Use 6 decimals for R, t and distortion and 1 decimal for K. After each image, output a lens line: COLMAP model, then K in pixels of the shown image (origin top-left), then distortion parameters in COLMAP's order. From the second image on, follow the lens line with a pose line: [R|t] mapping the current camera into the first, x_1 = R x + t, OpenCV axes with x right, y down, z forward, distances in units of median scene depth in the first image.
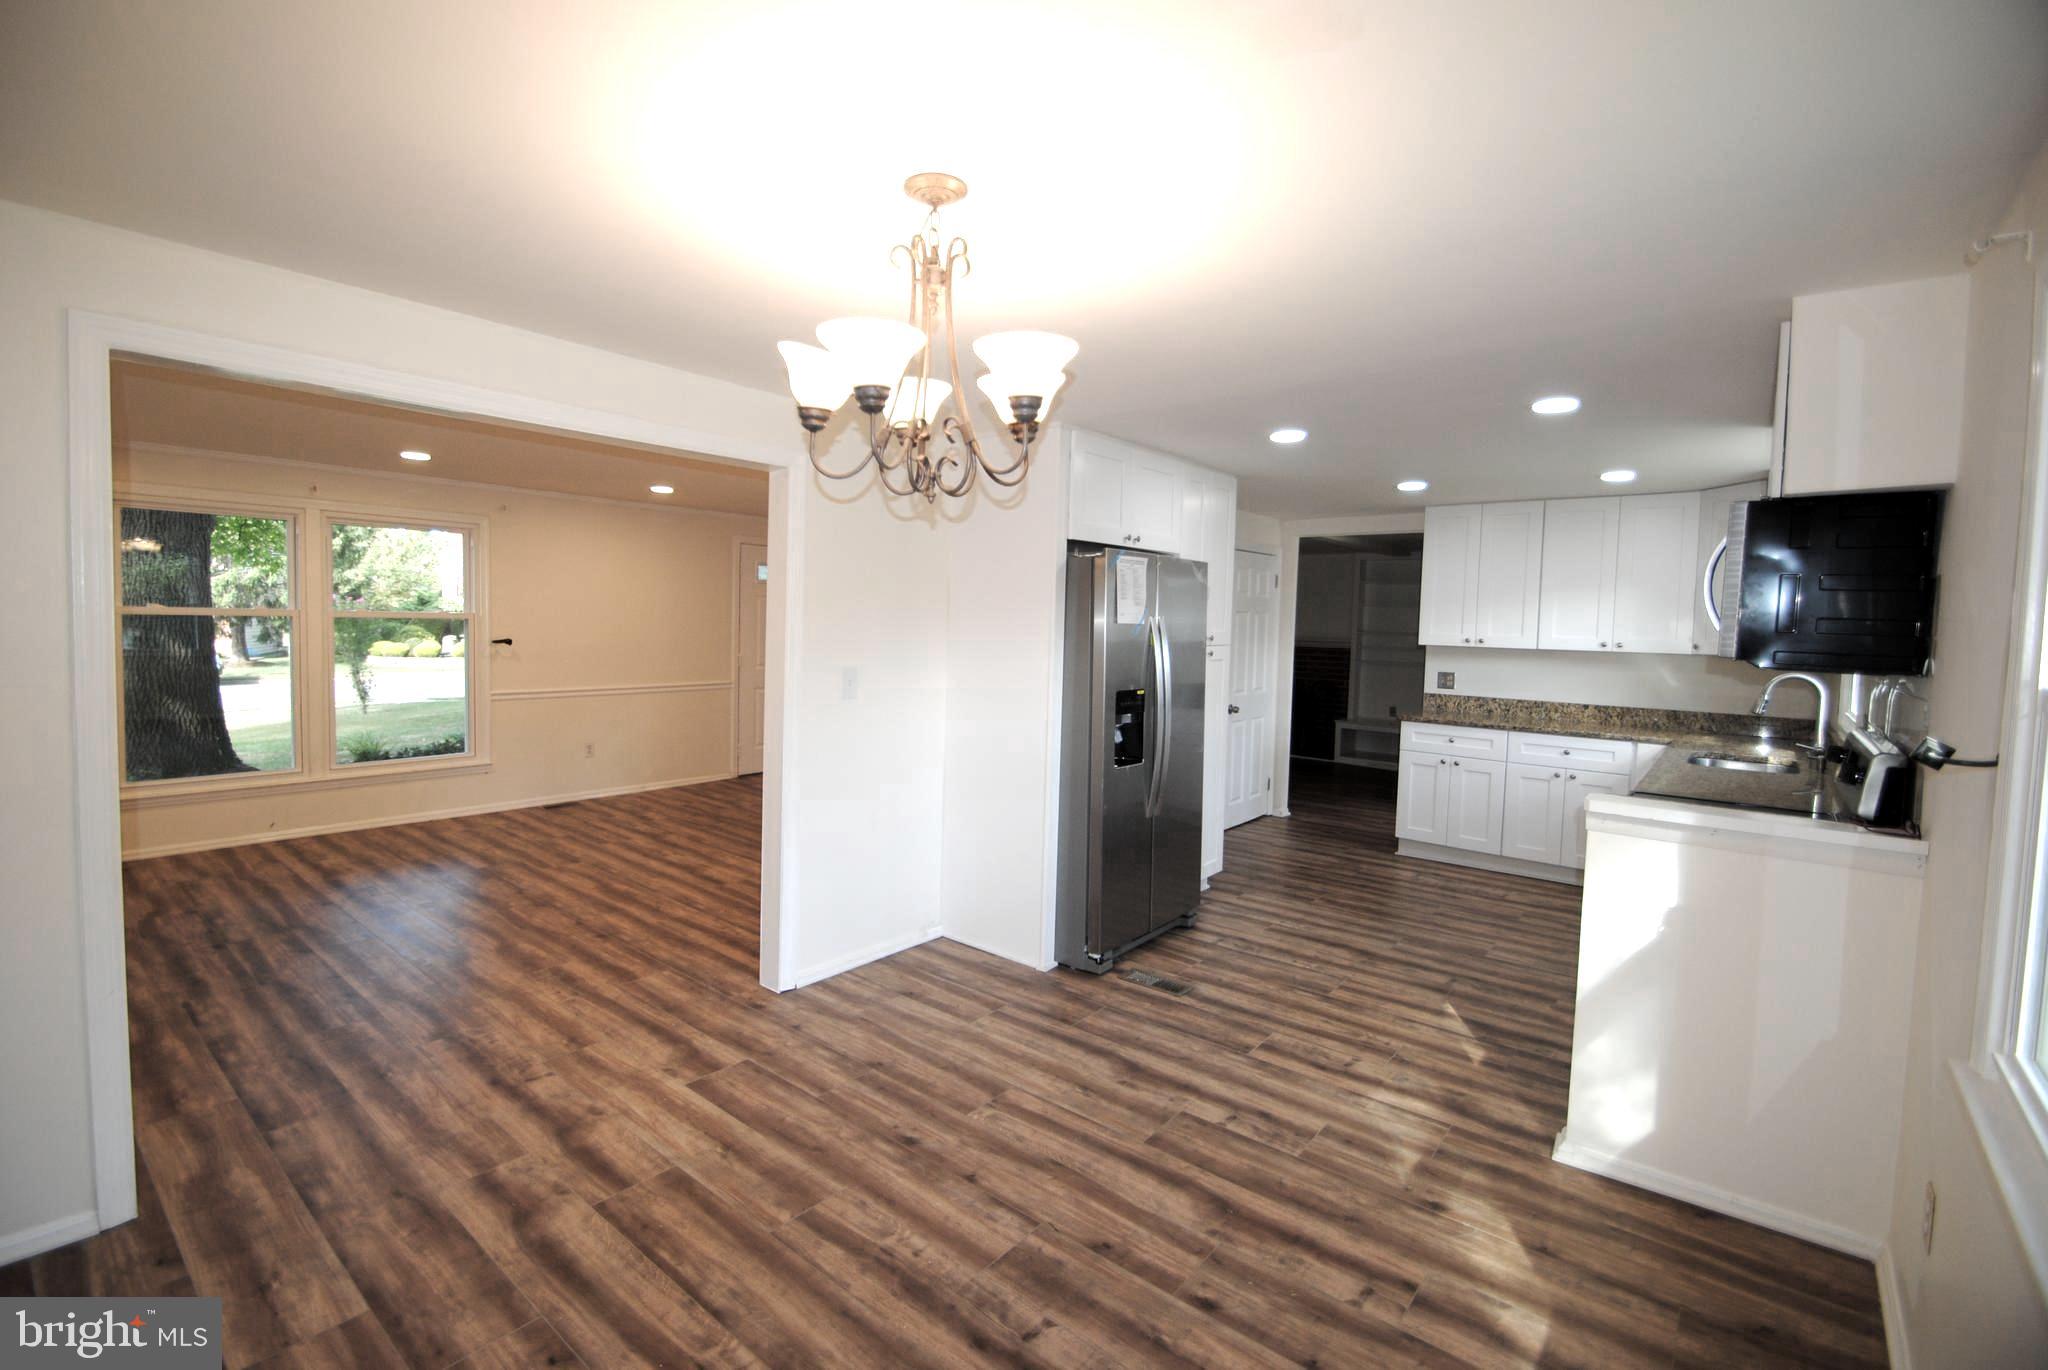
lens RADIAL K [[901.1, 0, 1002.1], [0, 901.1, 661.2], [0, 0, 1]] dist [0.018109, -0.020516]
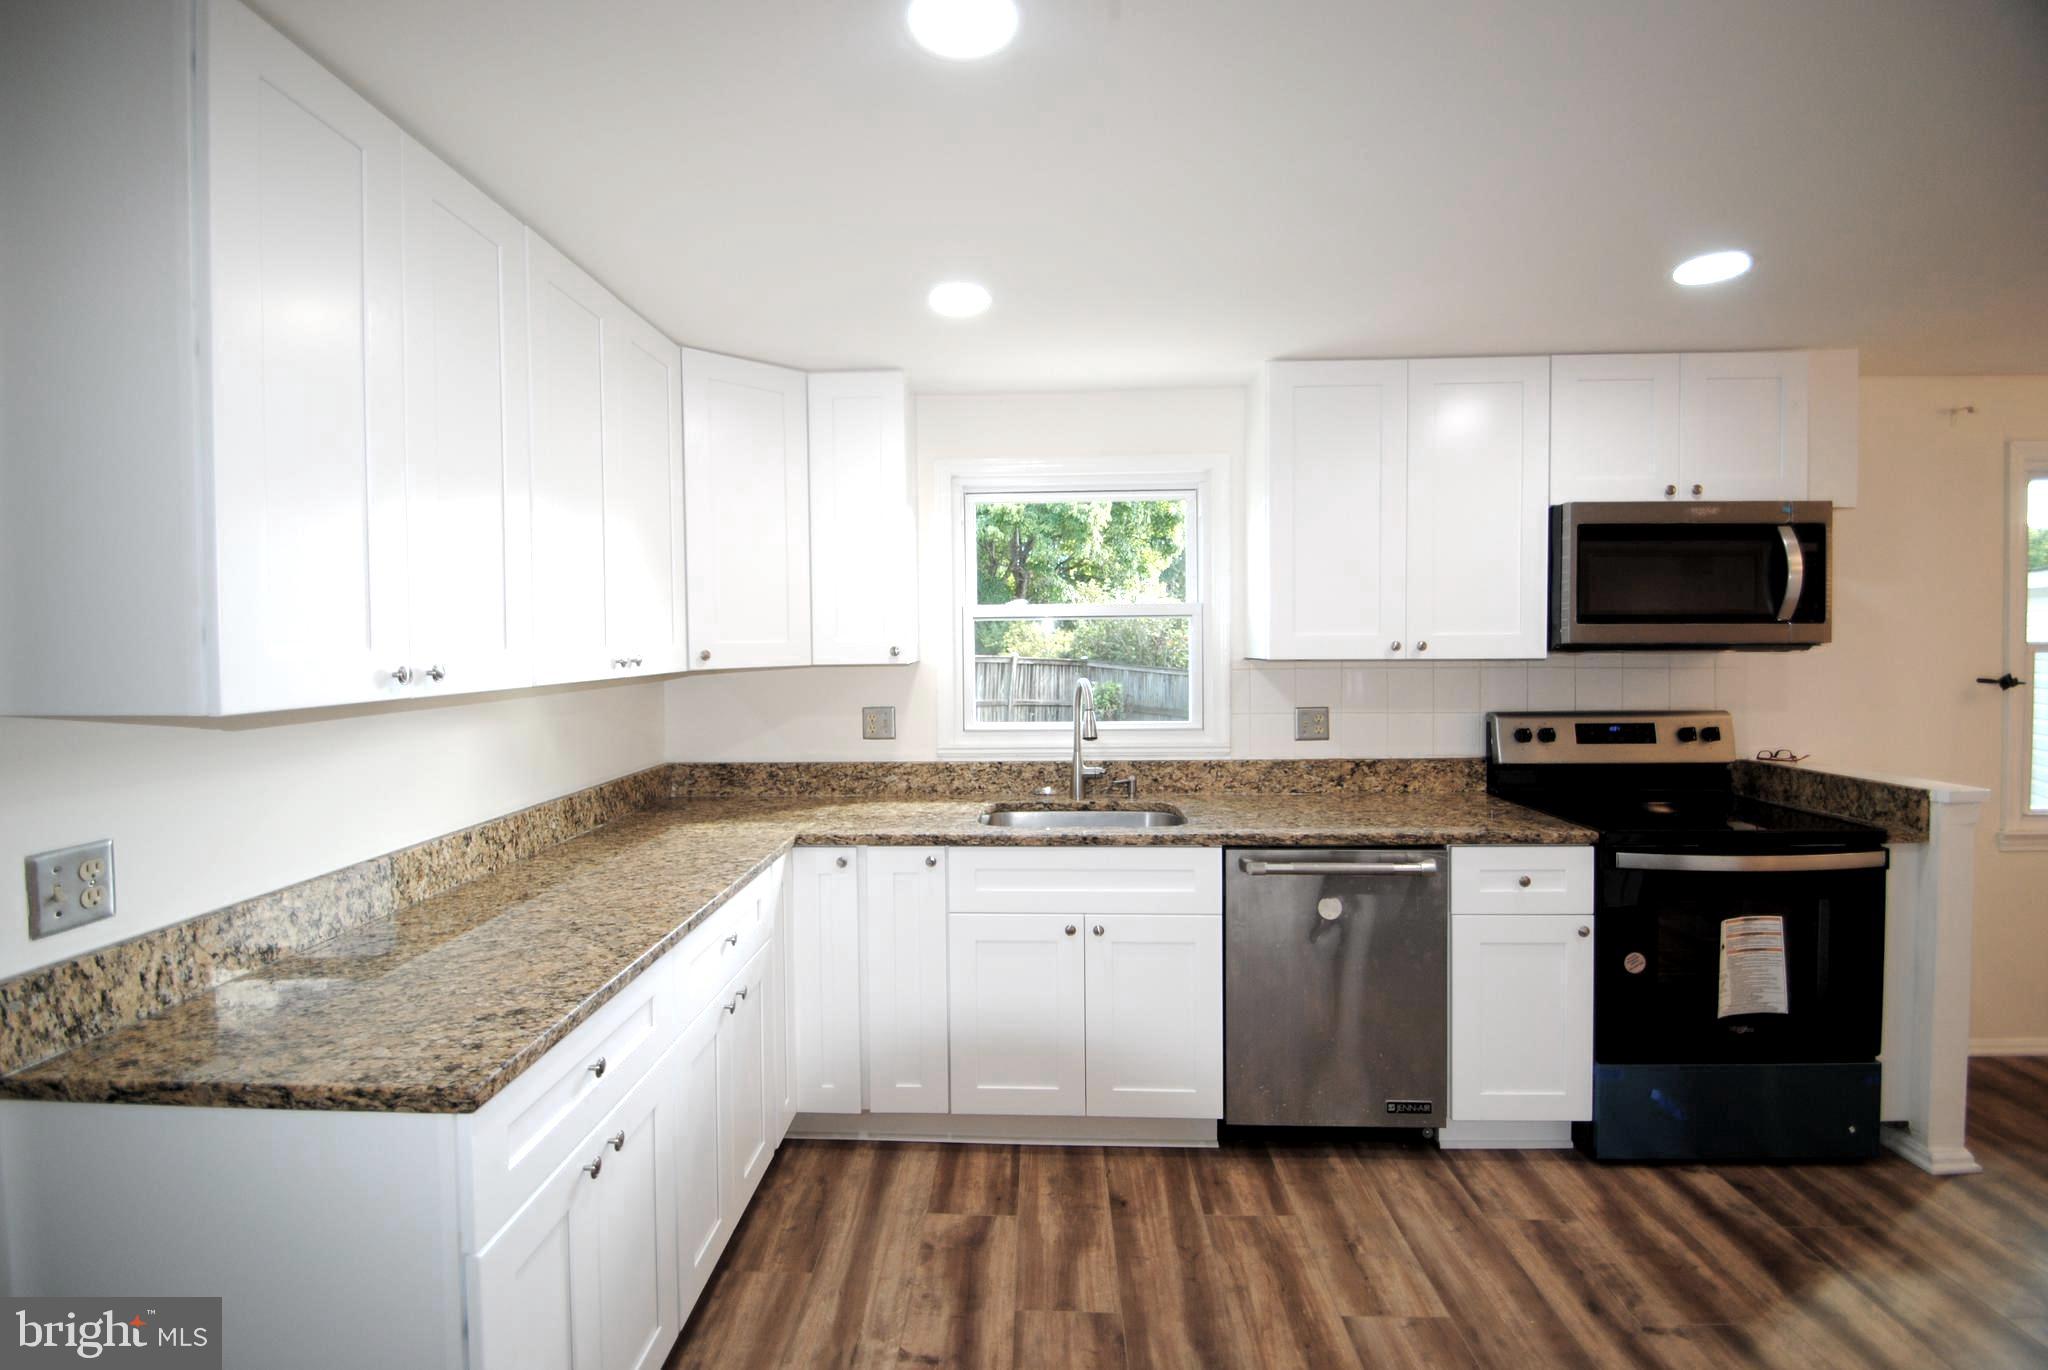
lens RADIAL K [[901.1, 0, 1009.0], [0, 901.1, 664.6], [0, 0, 1]] dist [0.018109, -0.020516]
pose [[-0.608599, -0.044261, 0.792242, 0.369825], [0.032207, 0.996242, 0.080400, -0.066249], [-0.792824, 0.074447, -0.604887, 1.681333]]
